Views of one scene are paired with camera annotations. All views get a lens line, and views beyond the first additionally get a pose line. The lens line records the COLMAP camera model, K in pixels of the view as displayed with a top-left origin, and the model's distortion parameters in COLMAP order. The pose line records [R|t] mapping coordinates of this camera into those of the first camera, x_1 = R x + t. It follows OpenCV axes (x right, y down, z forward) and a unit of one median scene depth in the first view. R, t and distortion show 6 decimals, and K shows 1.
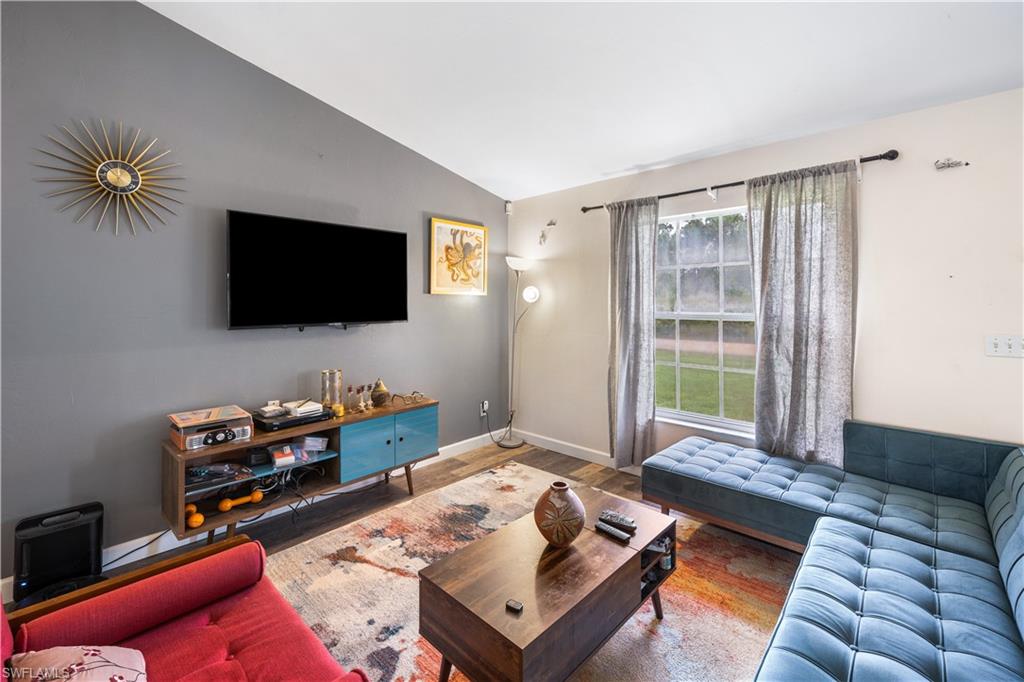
lens RADIAL K [[431.5, 0, 512.1], [0, 431.5, 299.2], [0, 0, 1]] dist [-0.001098, -0.000173]
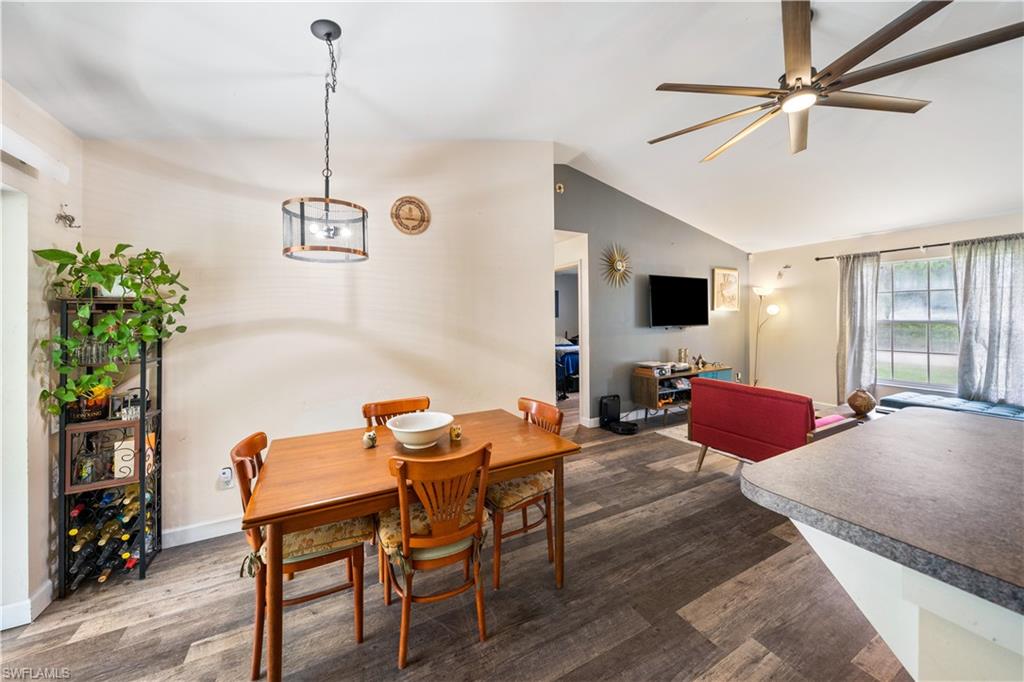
lens RADIAL K [[364.1, 0, 512.9], [0, 364.1, 319.4], [0, 0, 1]] dist [-0.001996, -0.000083]
pose [[0.948557, -0.005381, -0.316560, -0.670890], [0.009956, 0.999868, 0.012838, -0.004044], [0.316449, -0.015329, 0.948486, -0.946695]]
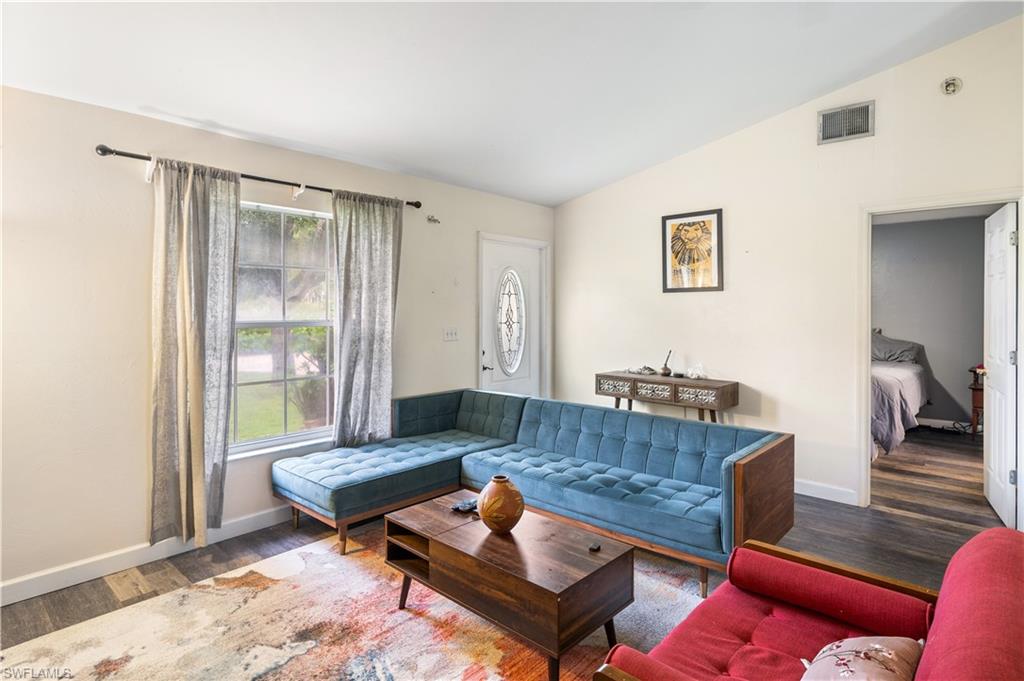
lens RADIAL K [[541.7, 0, 512.3], [0, 541.7, 313.6], [0, 0, 1]] dist [-0.000408, 0.000176]
pose [[-0.021272, -0.010438, 0.999719, -0.765341], [-0.007025, 0.999922, 0.010291, 0.003425], [-0.999749, -0.006804, -0.021343, 0.606316]]
